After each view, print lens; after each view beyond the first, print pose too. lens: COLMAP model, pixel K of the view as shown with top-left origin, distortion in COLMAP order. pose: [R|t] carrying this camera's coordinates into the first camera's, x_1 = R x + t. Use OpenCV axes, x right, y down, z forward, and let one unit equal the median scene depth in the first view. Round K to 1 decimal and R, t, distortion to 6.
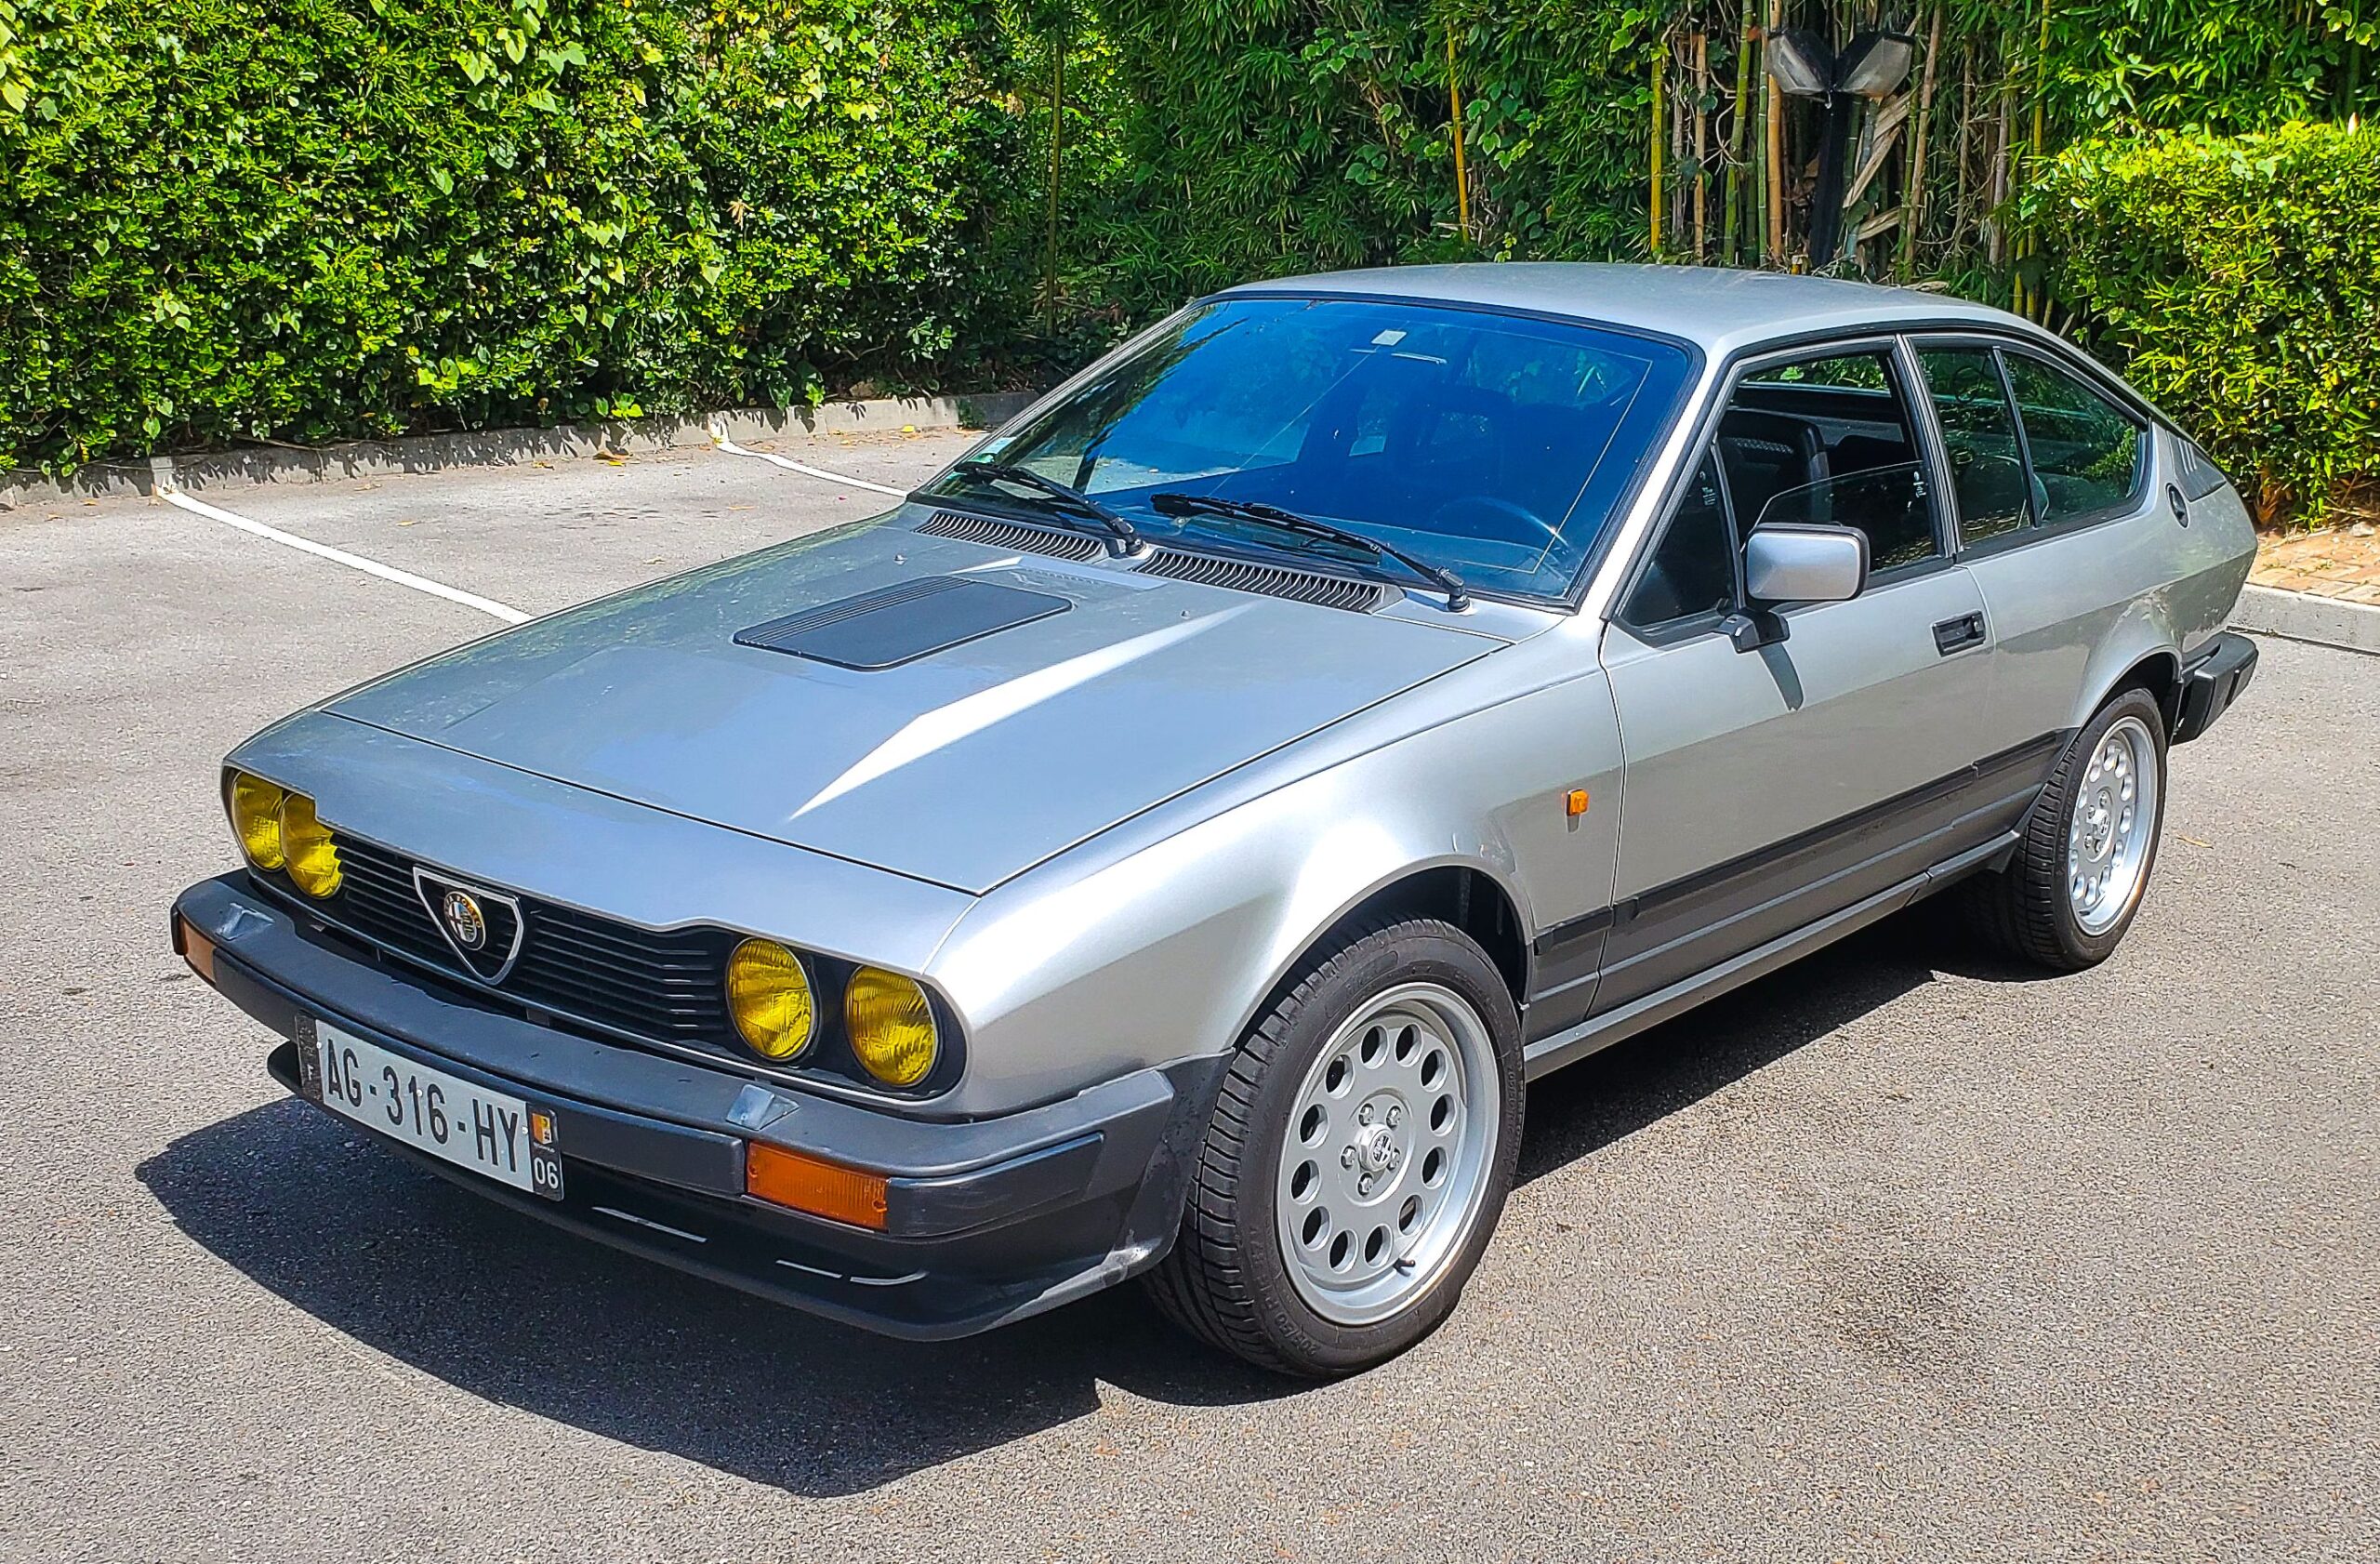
lens RADIAL K [[2677.0, 0, 1374.4], [0, 2677.0, 828.7], [0, 0, 1]] dist [0.199471, -0.665999]
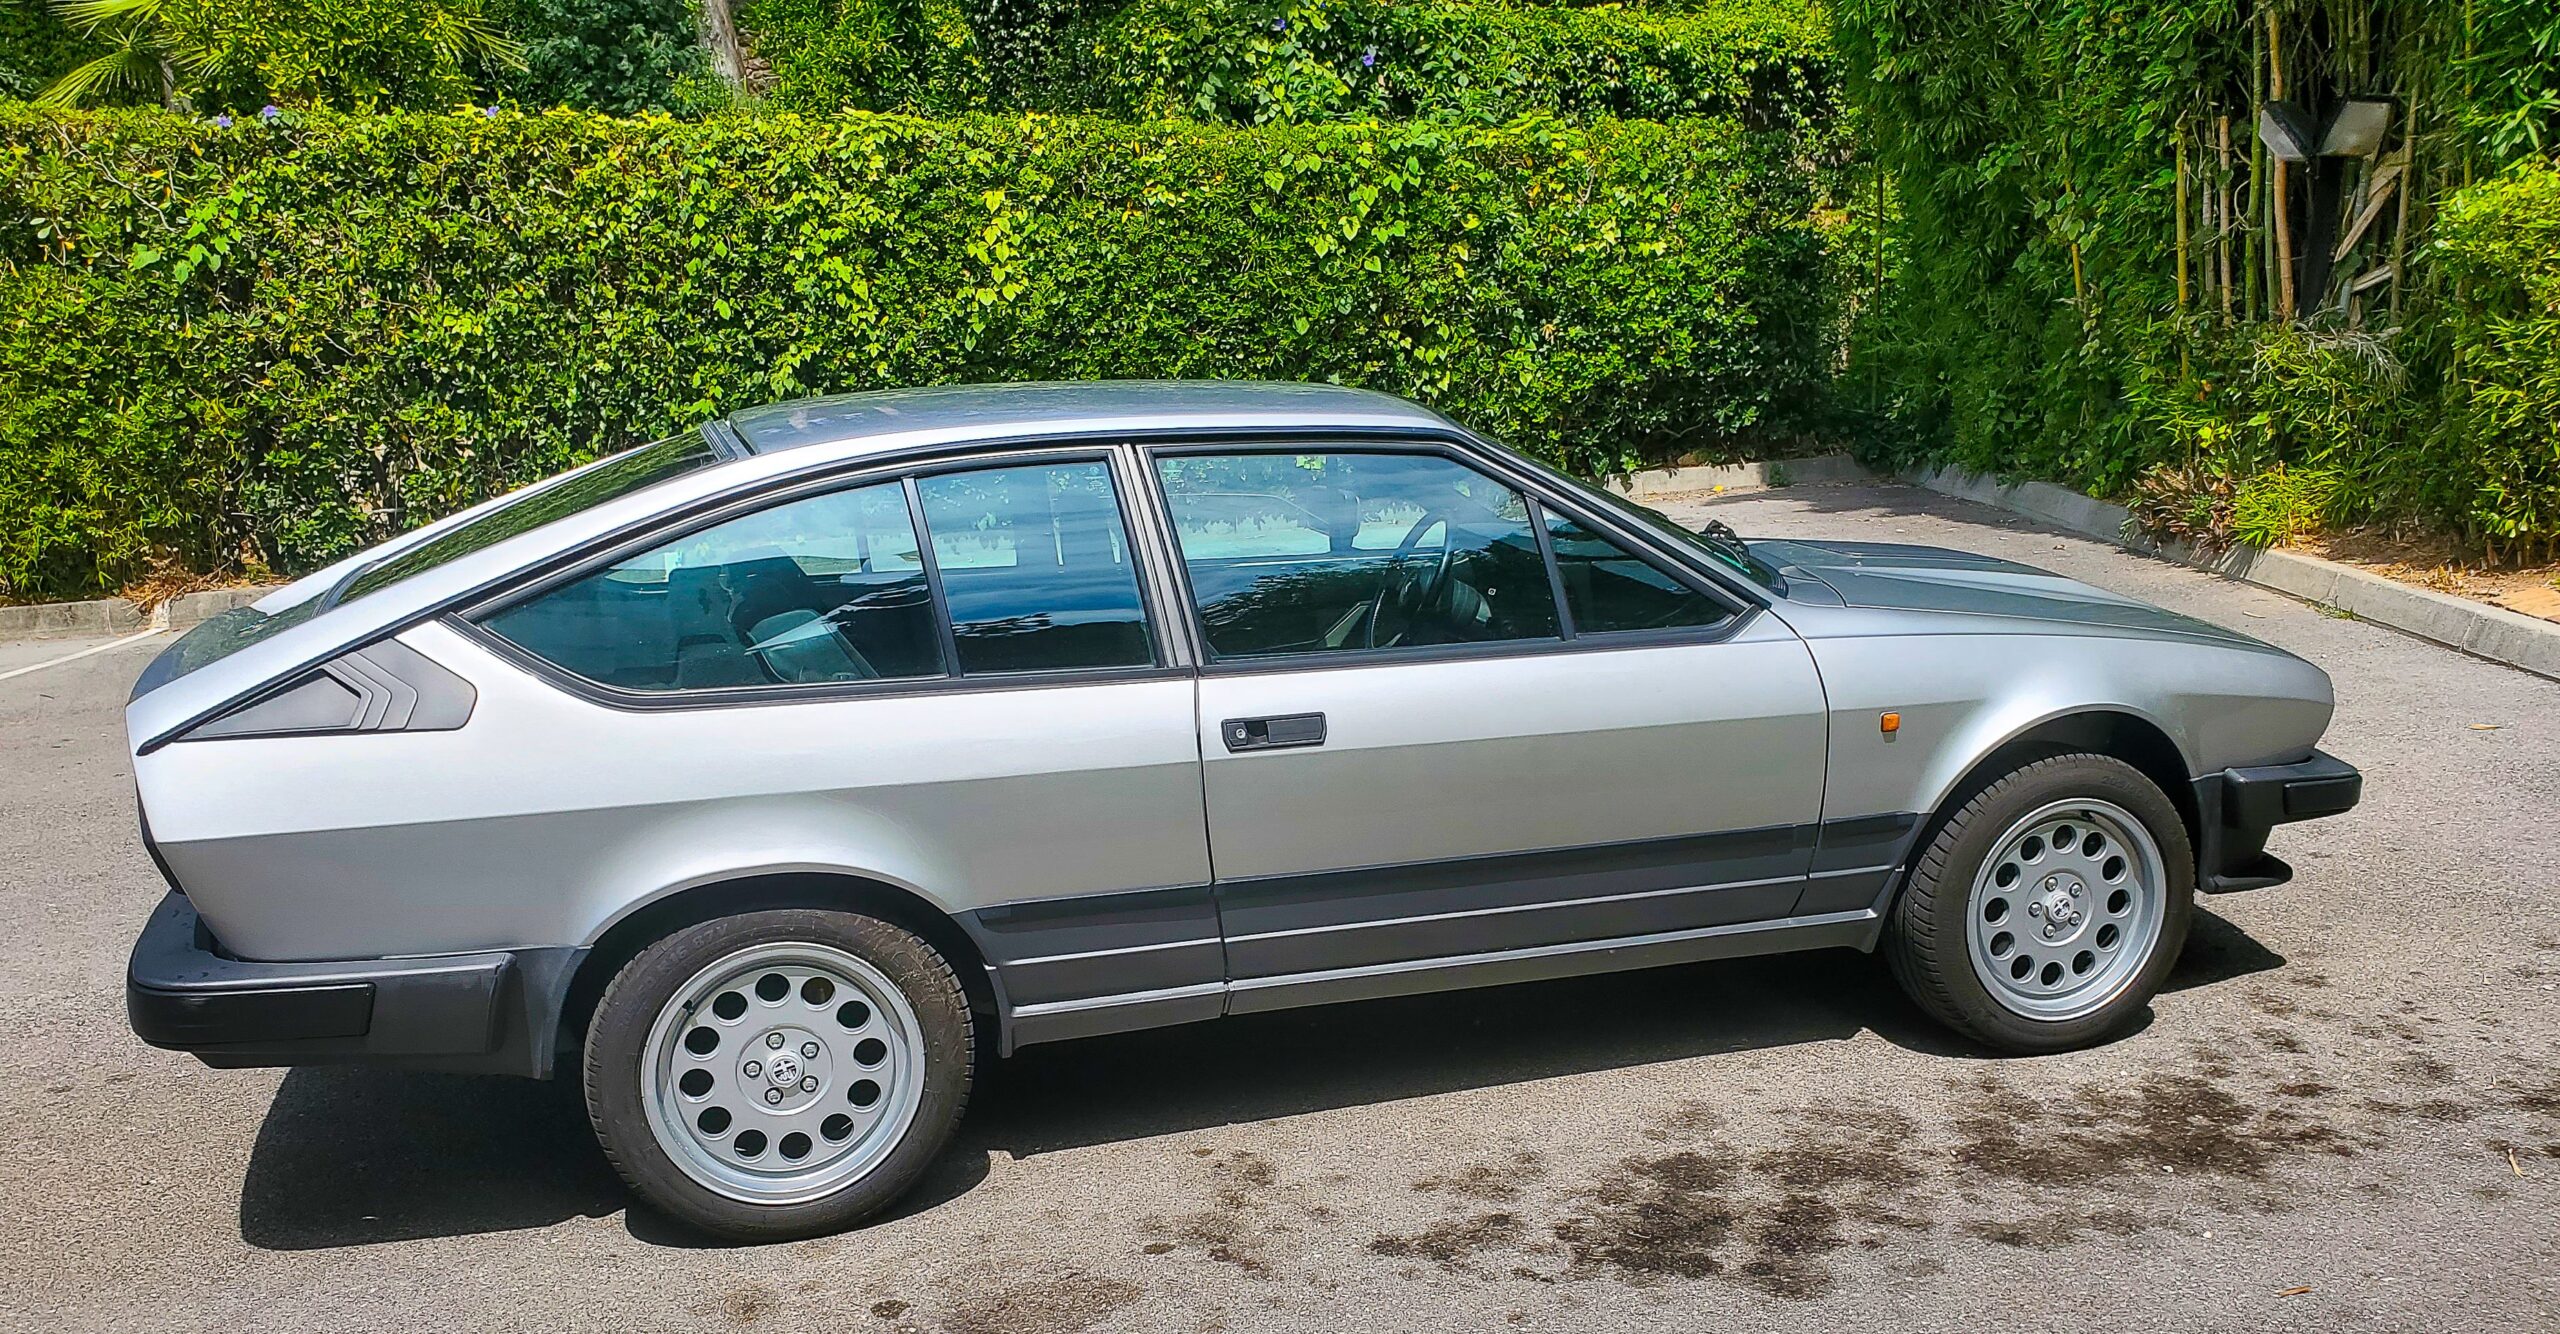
lens RADIAL K [[2247.9, 0, 1330.6], [0, 2247.9, 834.7], [0, 0, 1]] dist [0.029745, 0.000458]
pose [[0.787022, 0.074306, -0.612433, 0.429599], [-0.074656, 0.996896, 0.025014, 0.003034], [0.612390, 0.026035, 0.790127, 0.058791]]
